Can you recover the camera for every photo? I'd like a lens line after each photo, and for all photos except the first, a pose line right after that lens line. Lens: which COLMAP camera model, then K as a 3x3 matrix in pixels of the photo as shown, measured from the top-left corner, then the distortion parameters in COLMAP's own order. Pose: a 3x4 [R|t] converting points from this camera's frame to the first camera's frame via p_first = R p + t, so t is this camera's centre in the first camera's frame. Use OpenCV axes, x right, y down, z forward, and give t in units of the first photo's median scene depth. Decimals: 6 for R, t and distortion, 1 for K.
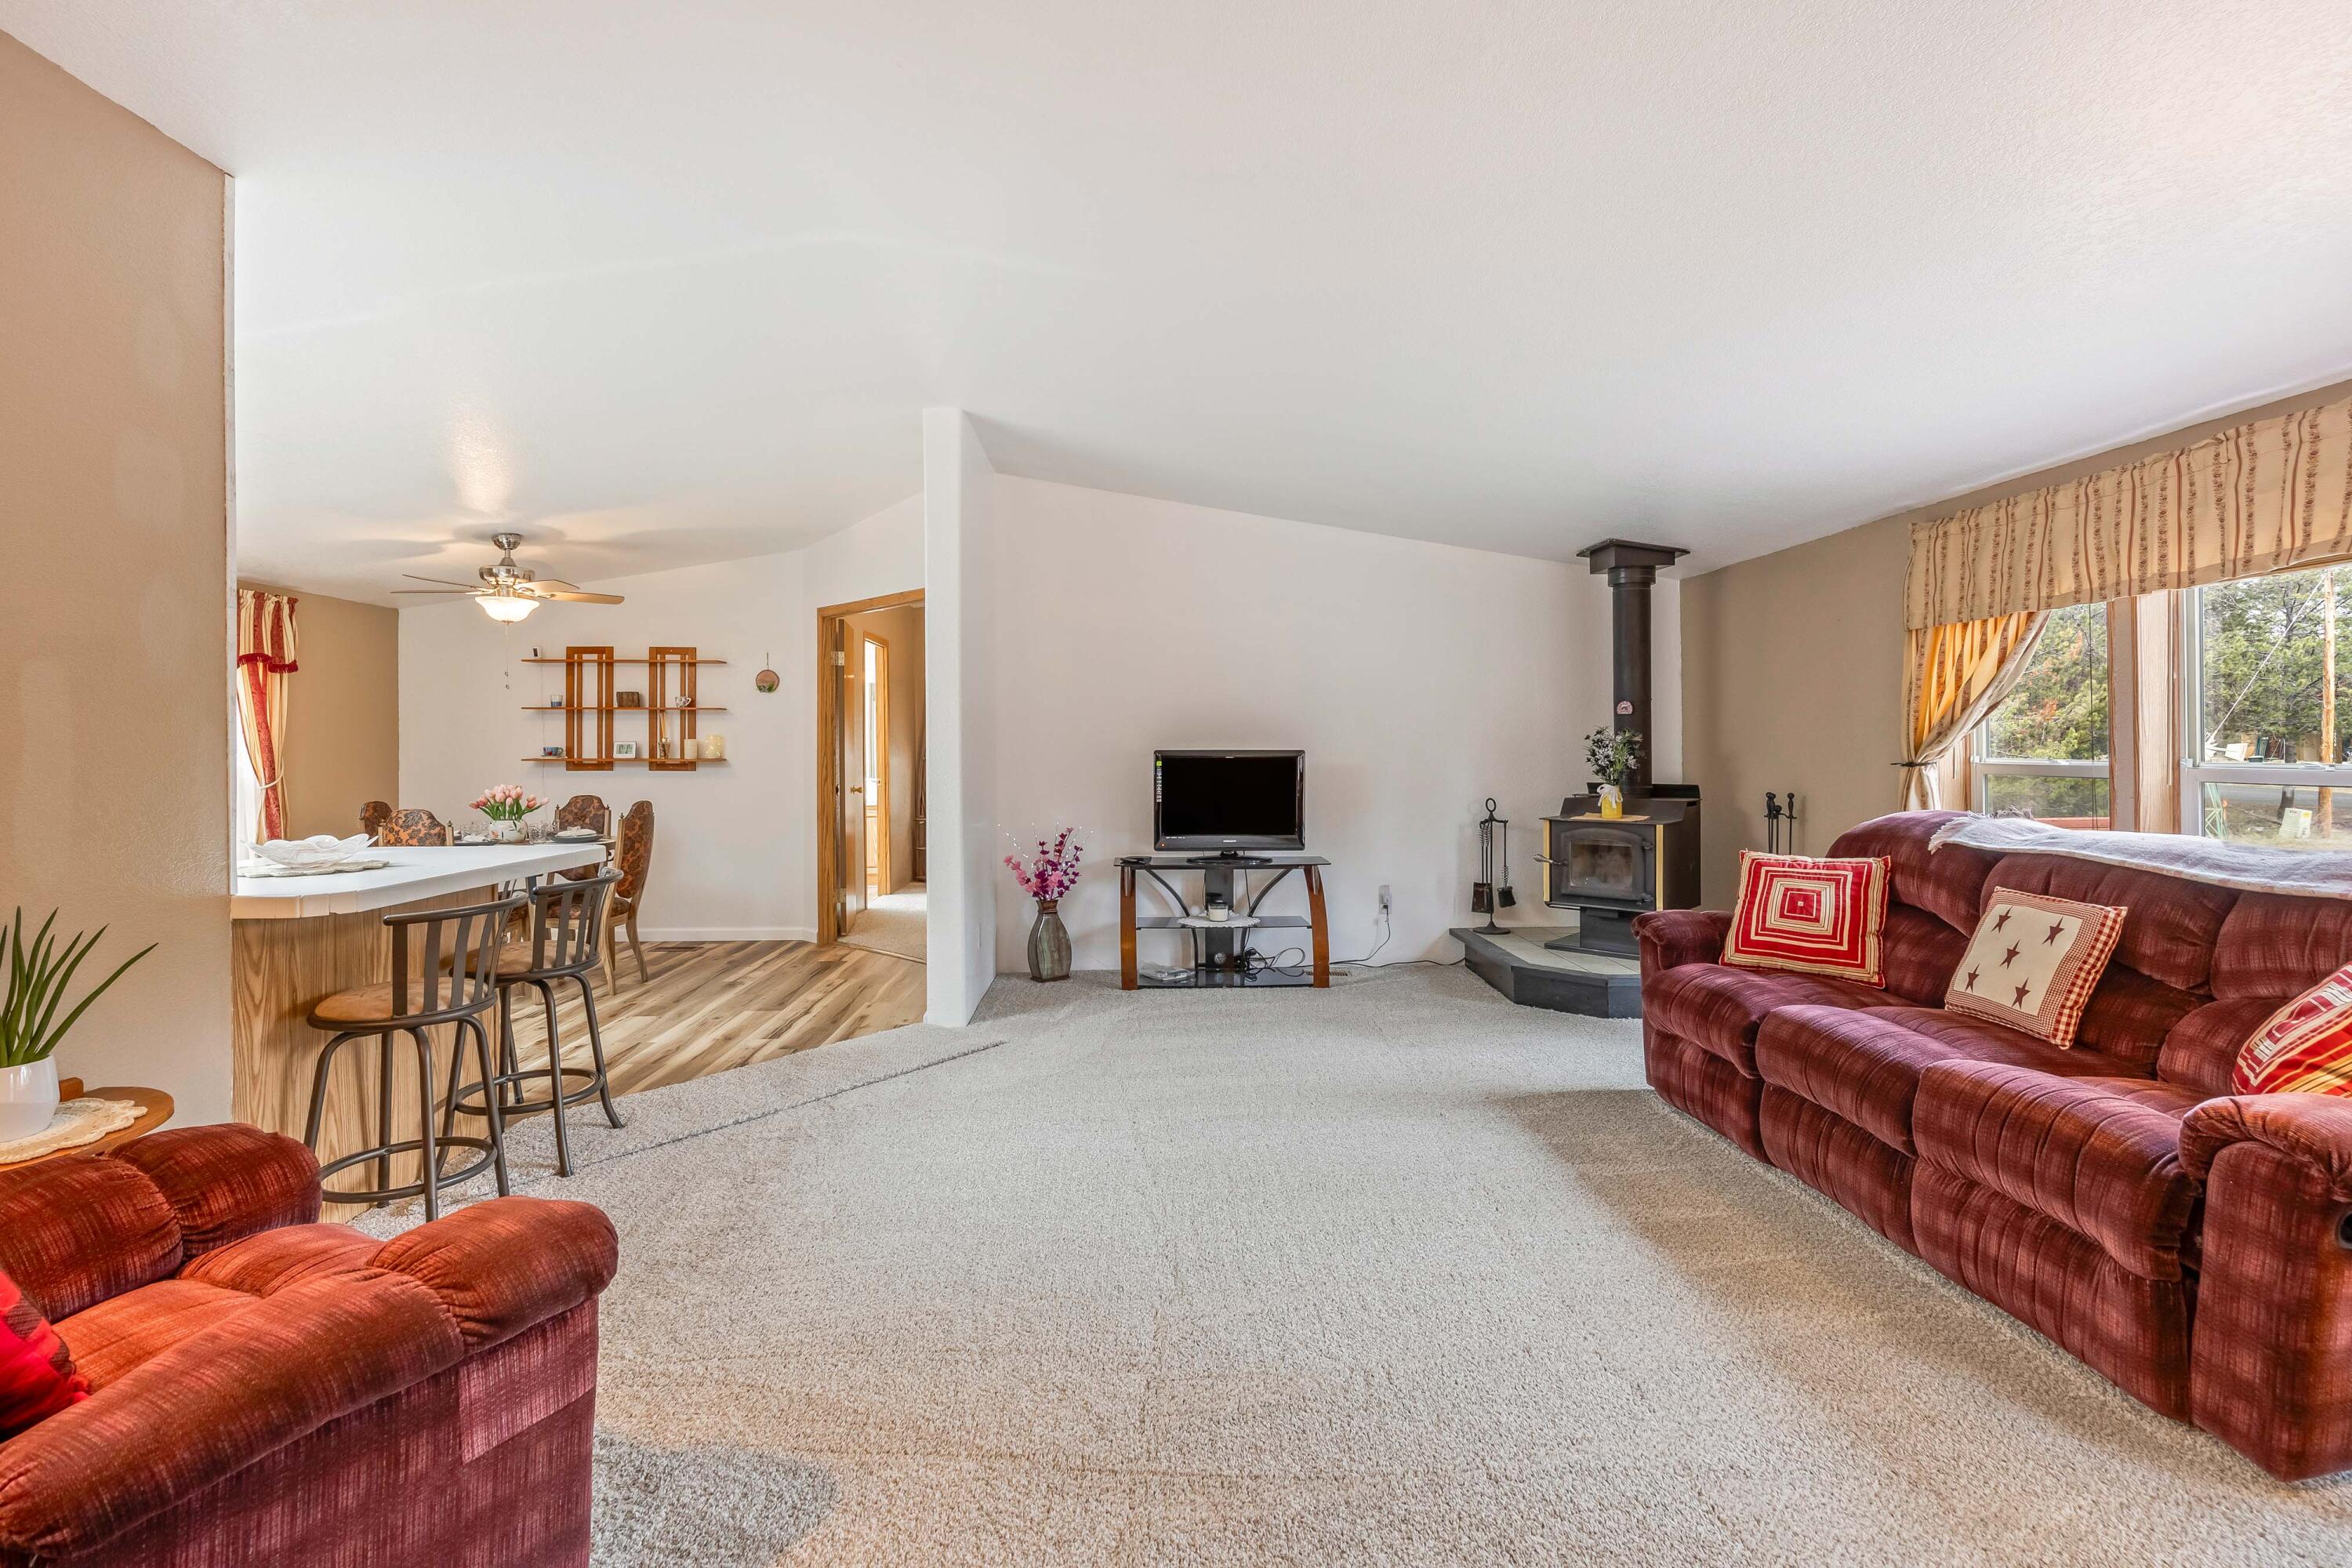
lens RADIAL K [[1084.6, 0, 1198.3], [0, 1084.6, 748.3], [0, 0, 1]] dist [-0.011173, 0.001235]
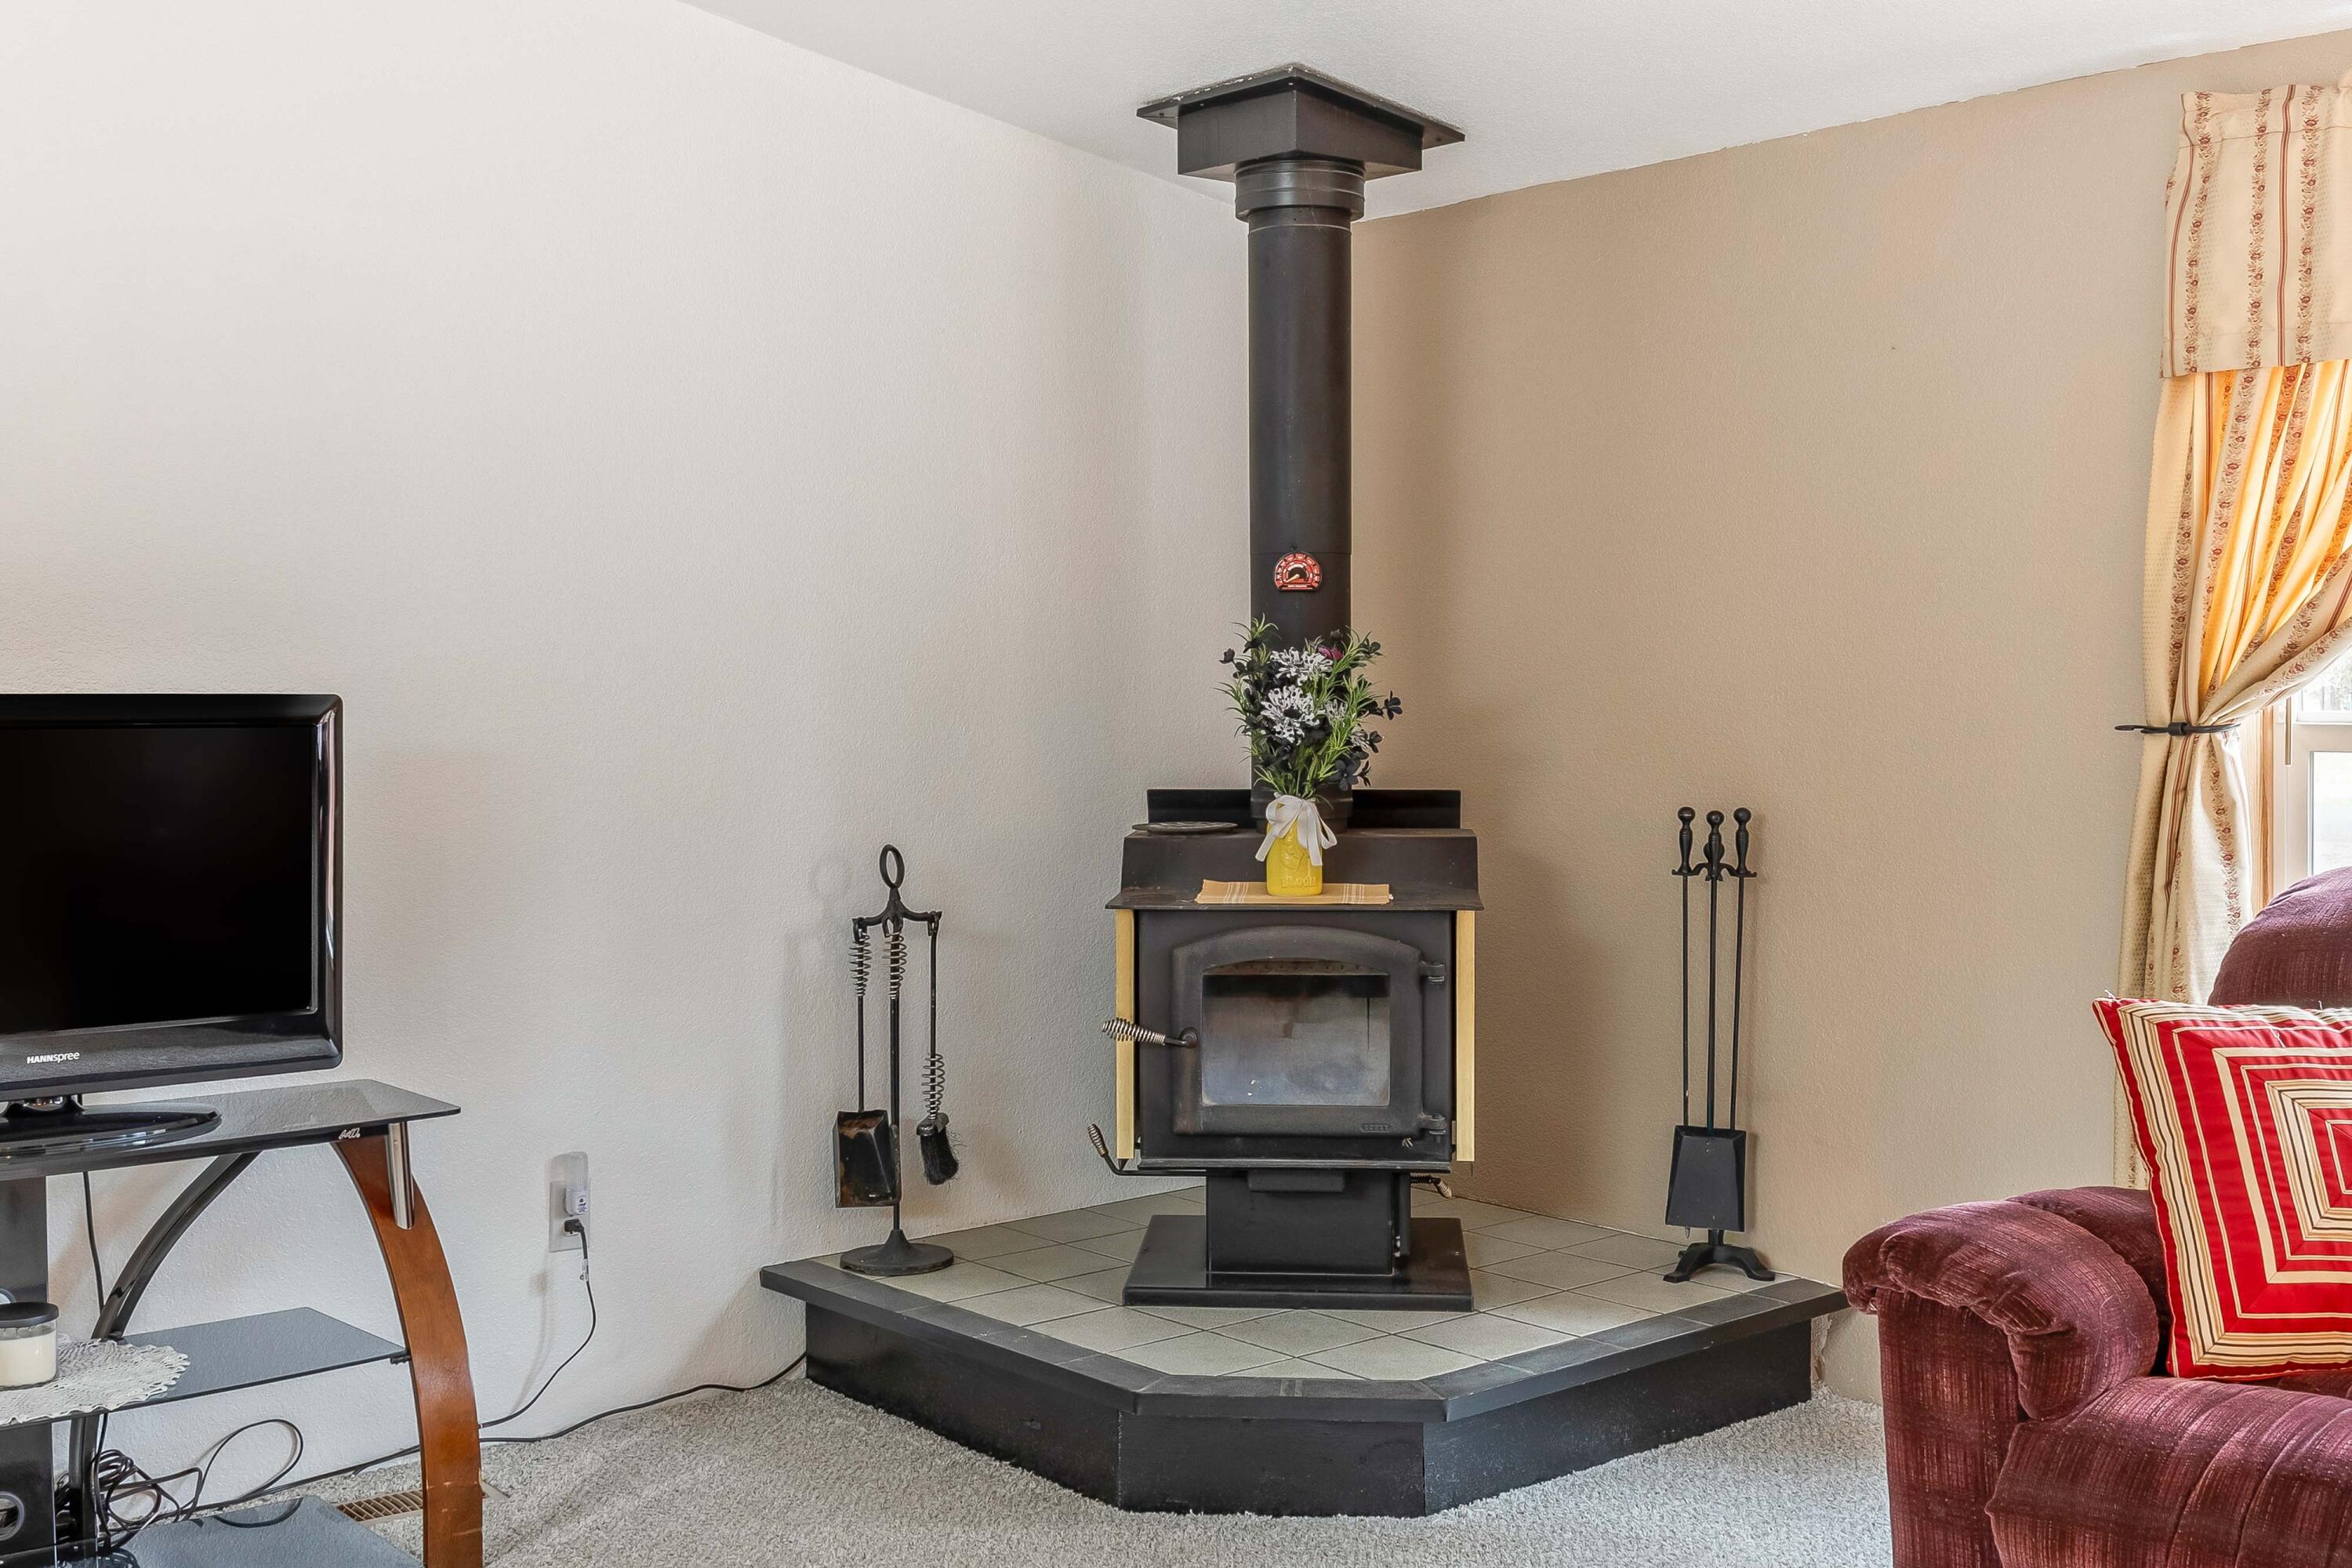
lens RADIAL K [[2462.9, 0, 1226.5], [0, 2462.9, 753.8], [0, 0, 1]] dist [-0.044949, 0.000000]
pose [[0.787290, -0.015760, 0.616381, -0.102102], [0.001860, 0.999729, 0.023185, 0.002569], [-0.616580, -0.017107, 0.787106, 0.386173]]
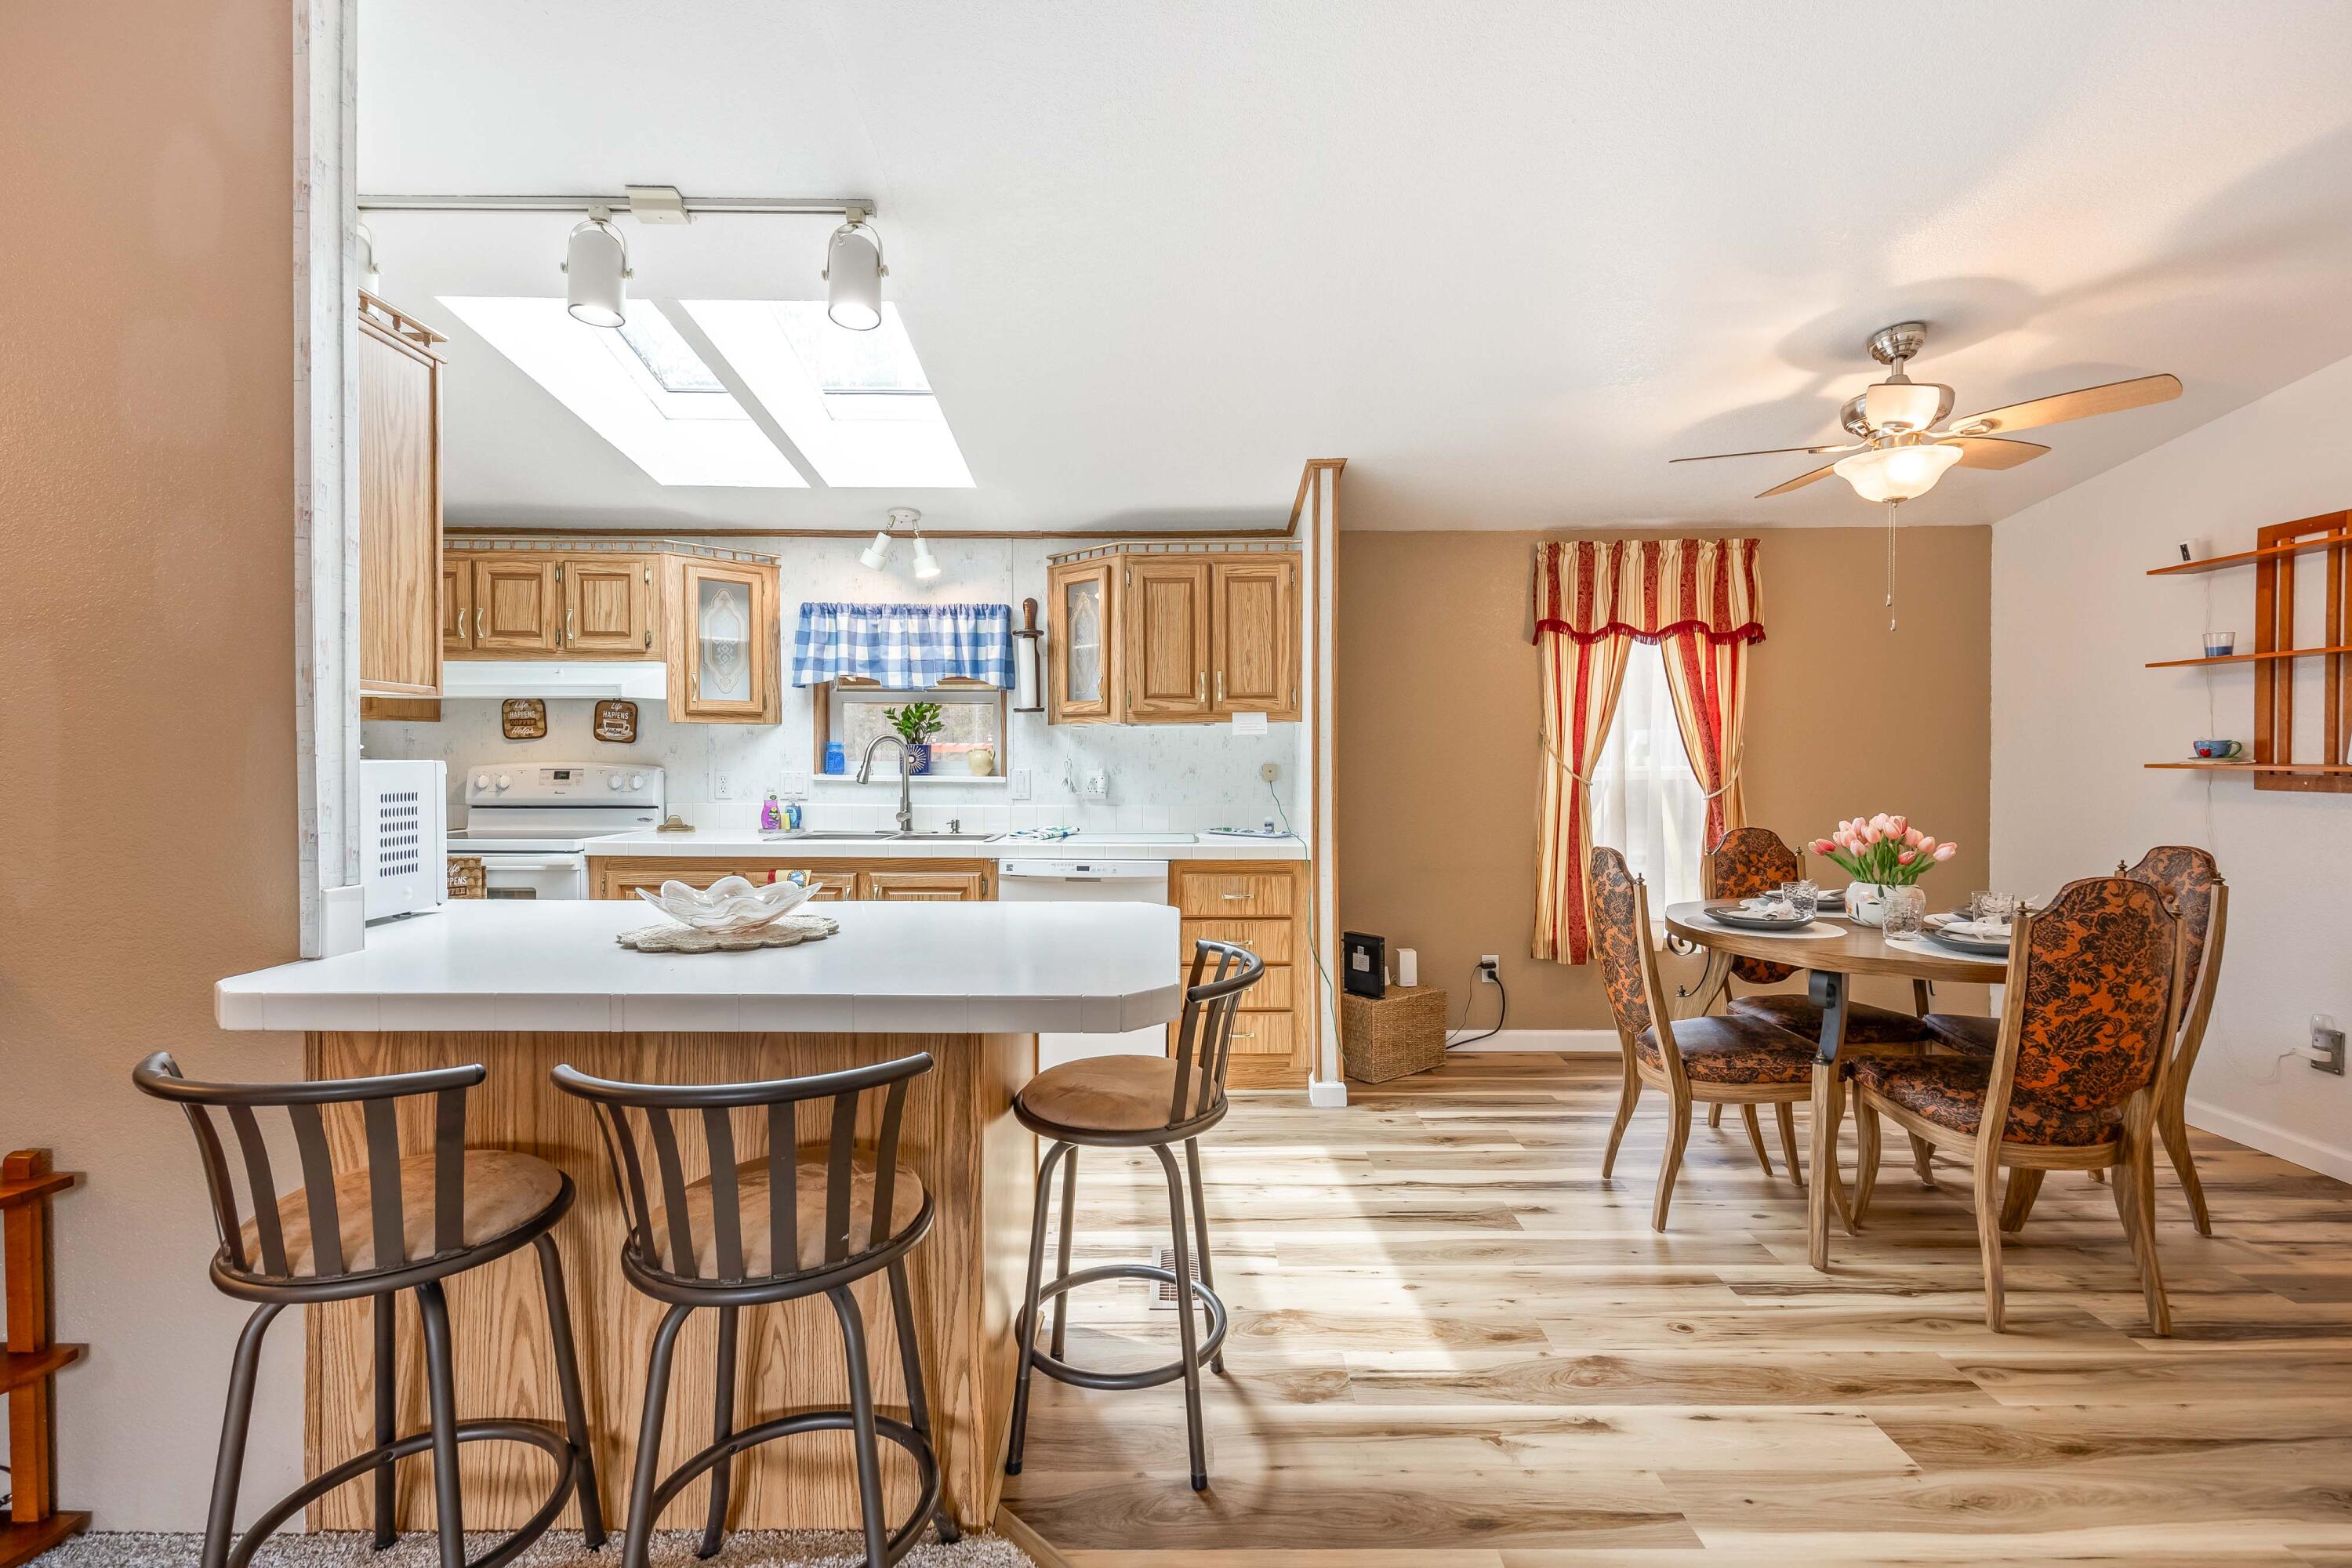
lens RADIAL K [[1045.1, 0, 1176.2], [0, 1045.1, 767.4], [0, 0, 1]] dist [0.012927, -0.003692]
pose [[-0.063933, 0.014813, -0.997844, -0.110829], [0.003659, 0.999887, 0.014609, 0.002728], [0.997947, -0.002717, -0.063980, 0.668482]]
